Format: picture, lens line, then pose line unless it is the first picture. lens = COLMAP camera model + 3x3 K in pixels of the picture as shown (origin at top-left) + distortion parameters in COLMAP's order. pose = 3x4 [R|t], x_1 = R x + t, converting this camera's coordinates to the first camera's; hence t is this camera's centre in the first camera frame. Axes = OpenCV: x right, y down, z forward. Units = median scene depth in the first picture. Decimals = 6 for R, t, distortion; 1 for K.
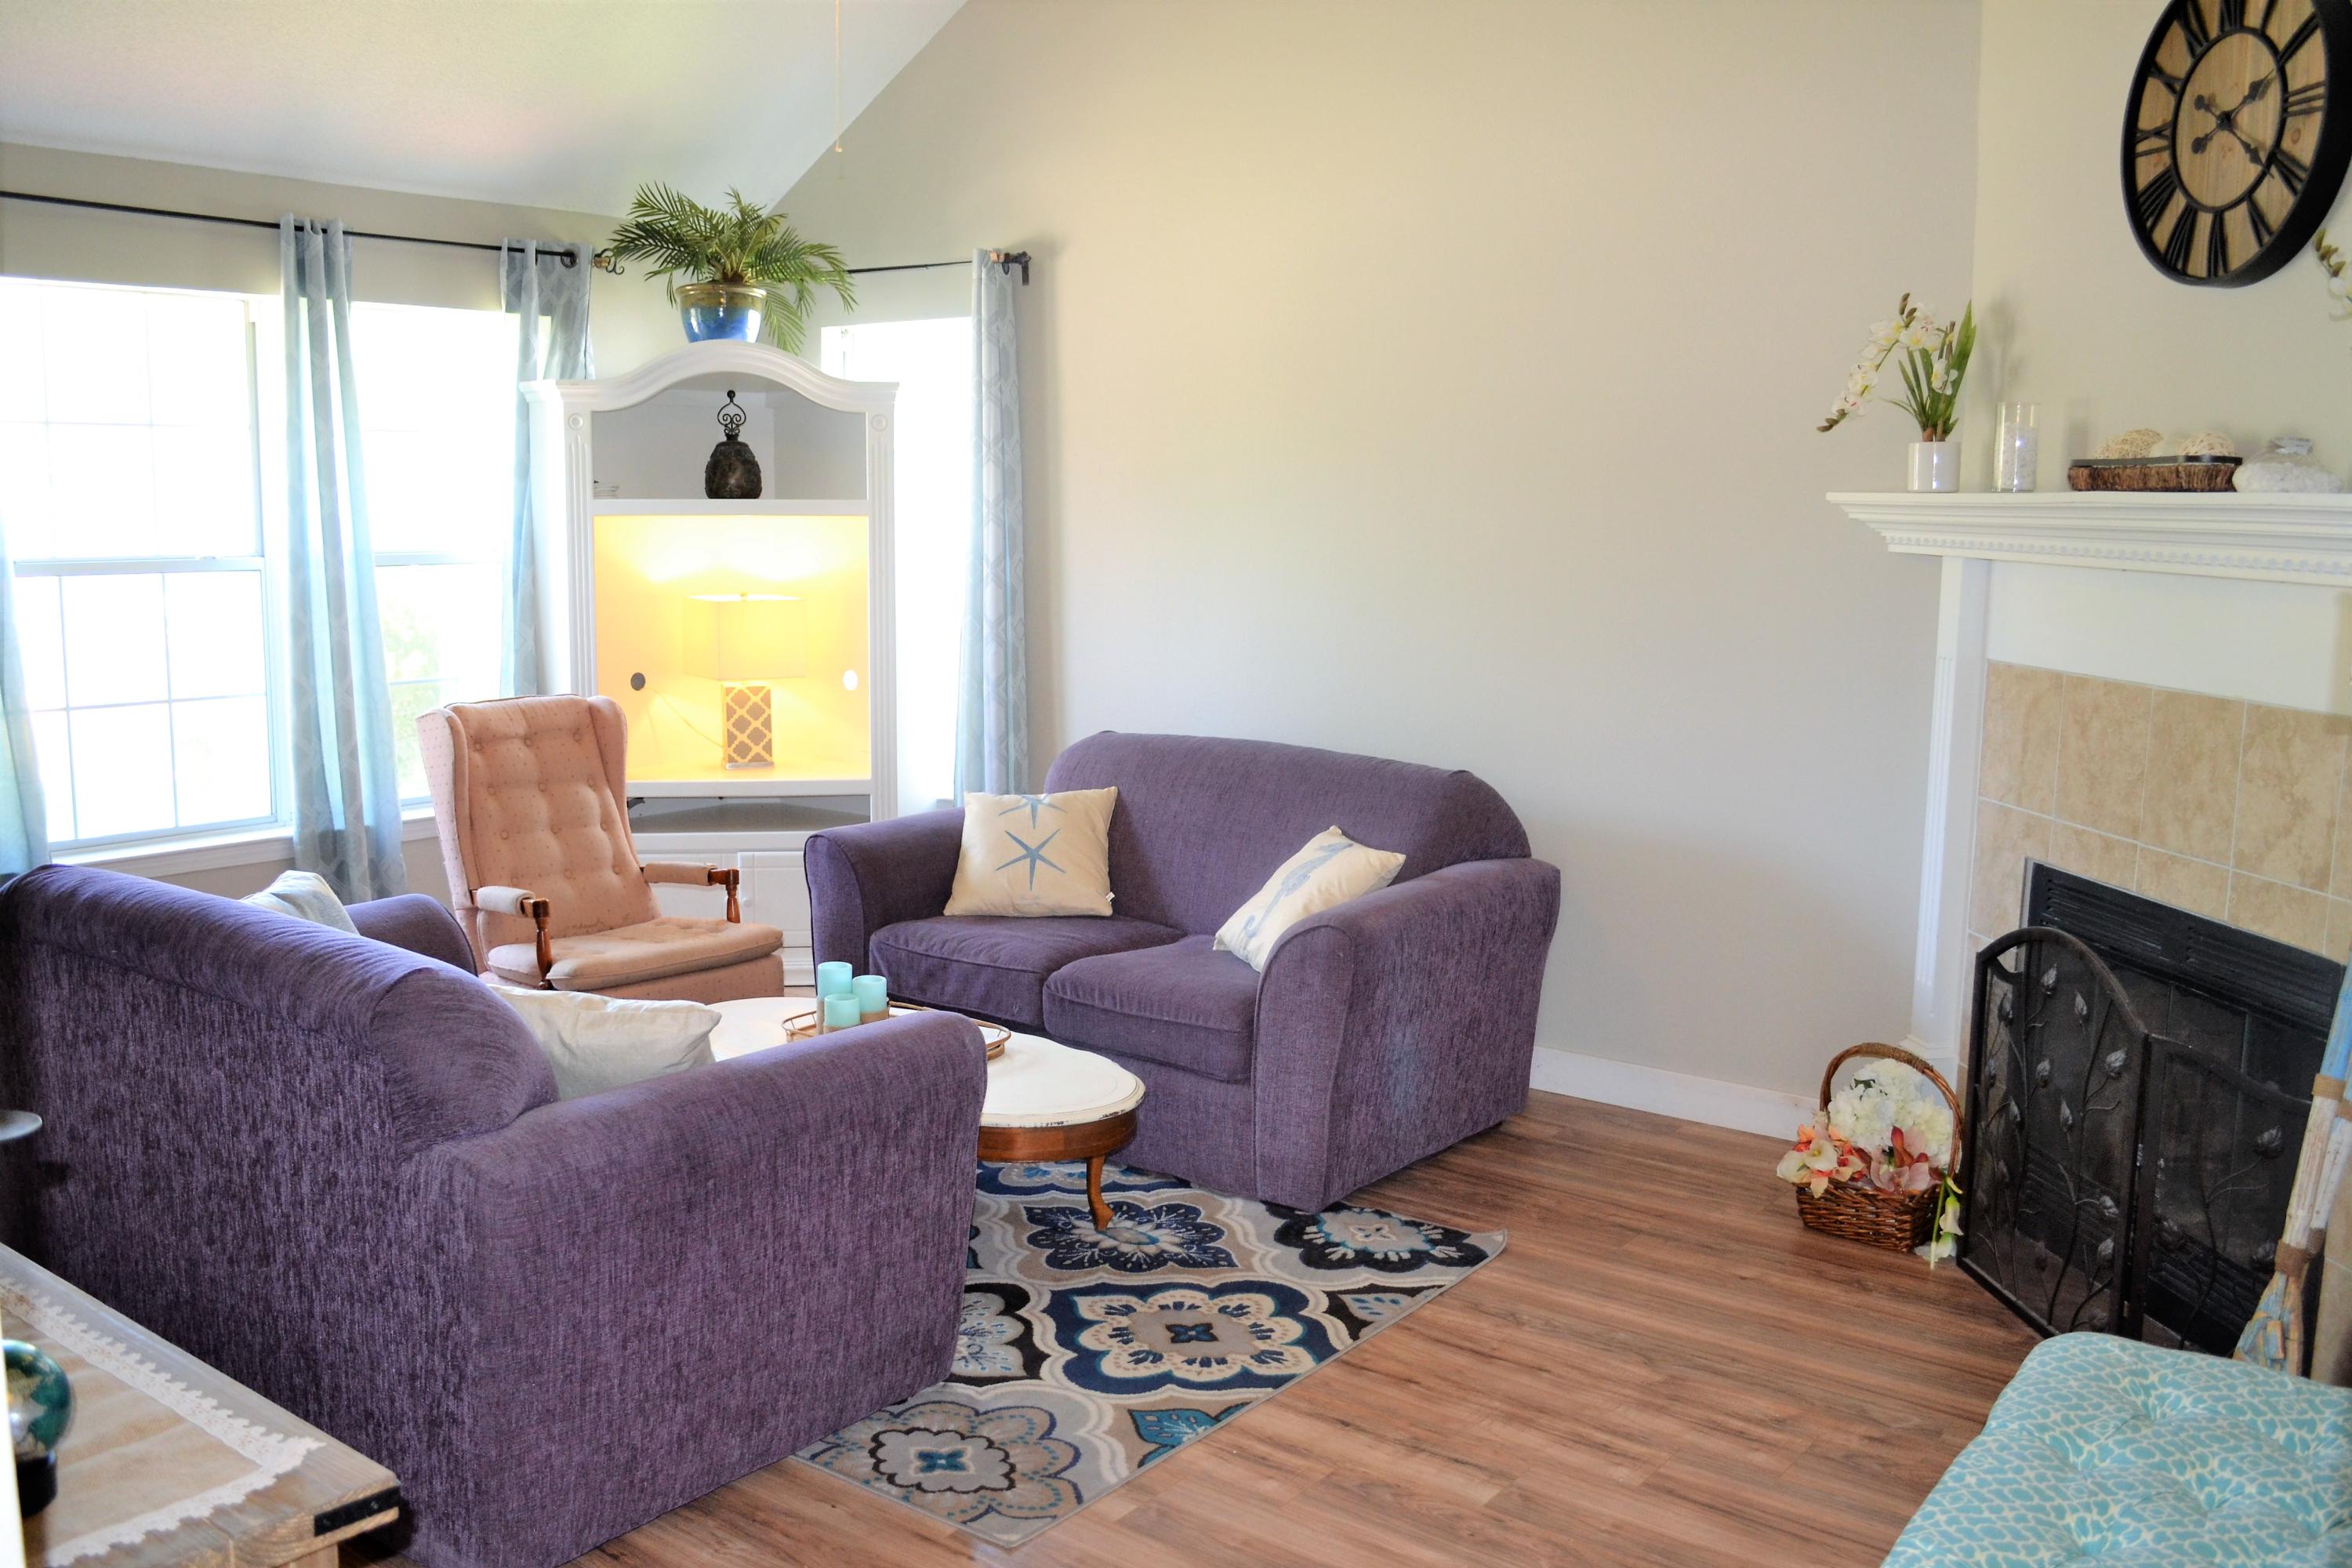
lens RADIAL K [[2018.6, 0, 1160.1], [0, 2018.6, 785.6], [0, 0, 1]] dist [-0.065088, -0.016844]
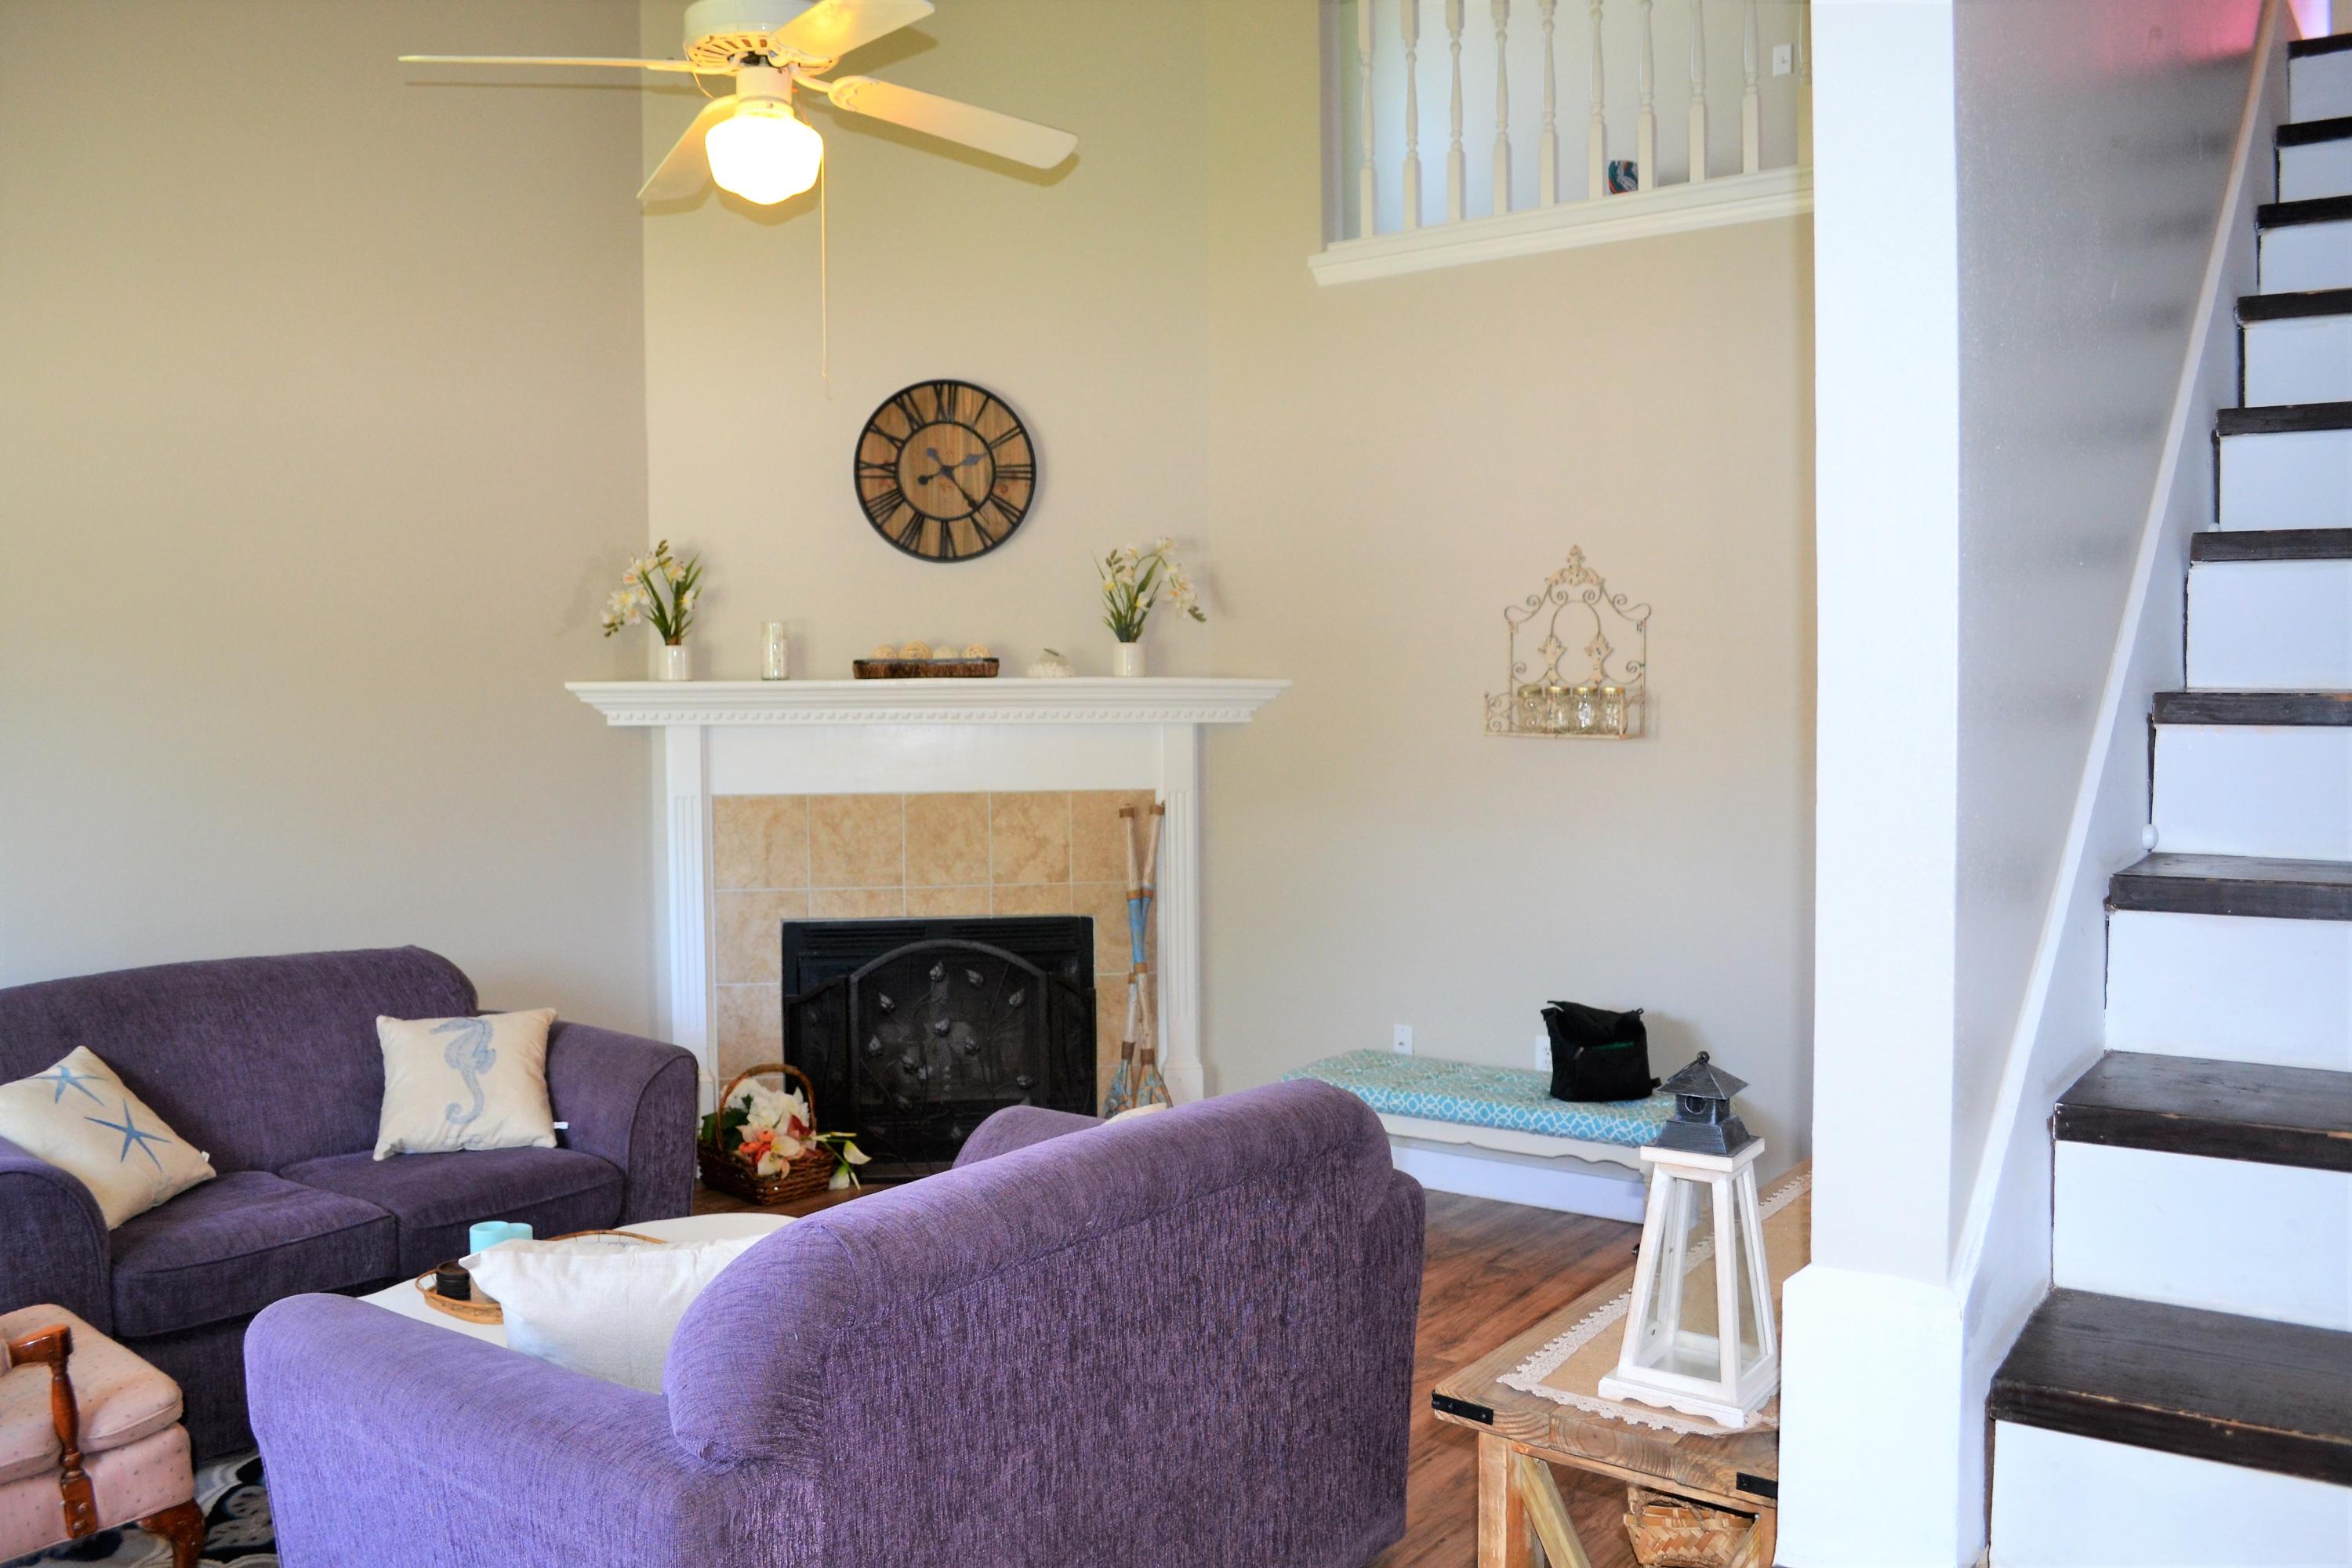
lens RADIAL K [[1873.4, 0, 1170.4], [0, 1873.4, 785.5], [0, 0, 1]] dist [-0.077546, 0.007942]
pose [[-0.008404, -0.061006, 0.998102, -1.048226], [0.147838, 0.987093, 0.061577, -0.116401], [-0.988976, 0.148075, 0.000723, 0.746892]]
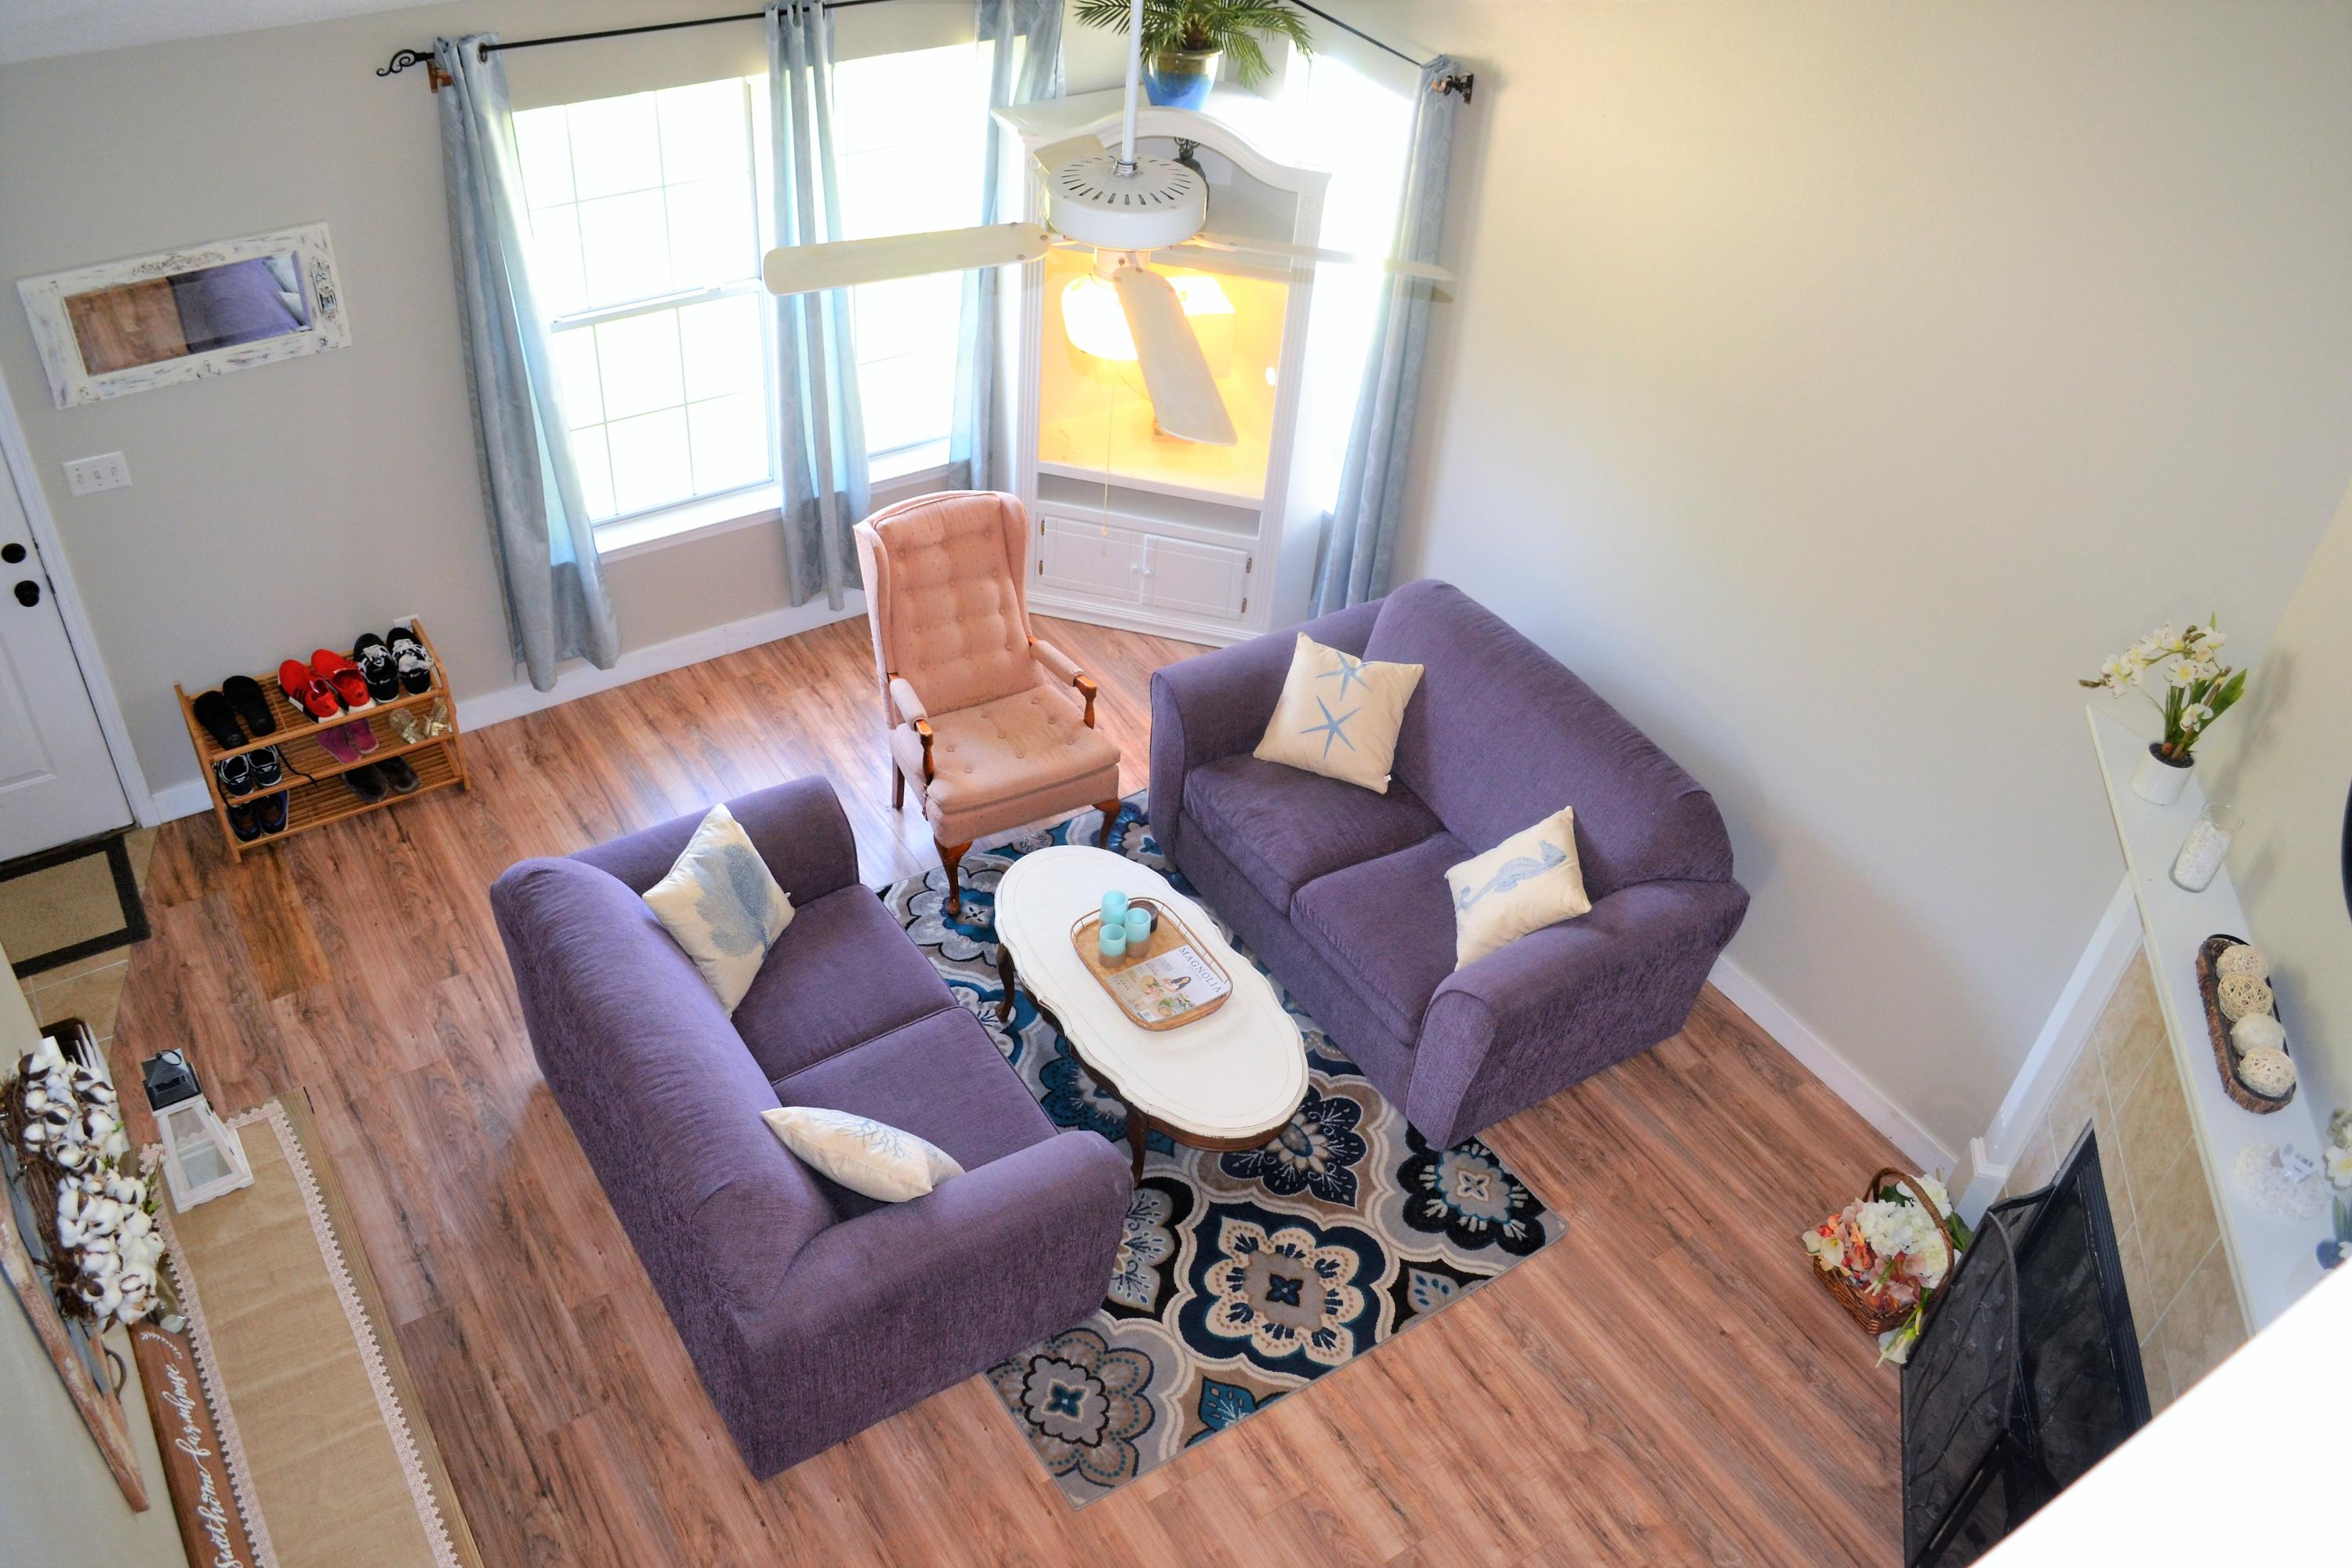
lens RADIAL K [[1873.4, 0, 1182.1], [0, 1873.4, 794.1], [0, 0, 1]] dist [-0.077546, 0.007942]
pose [[0.942590, 0.257945, -0.212105, 0.128412], [-0.112119, 0.842704, 0.526574, -0.664153], [0.314569, -0.472562, 0.823244, 0.062564]]
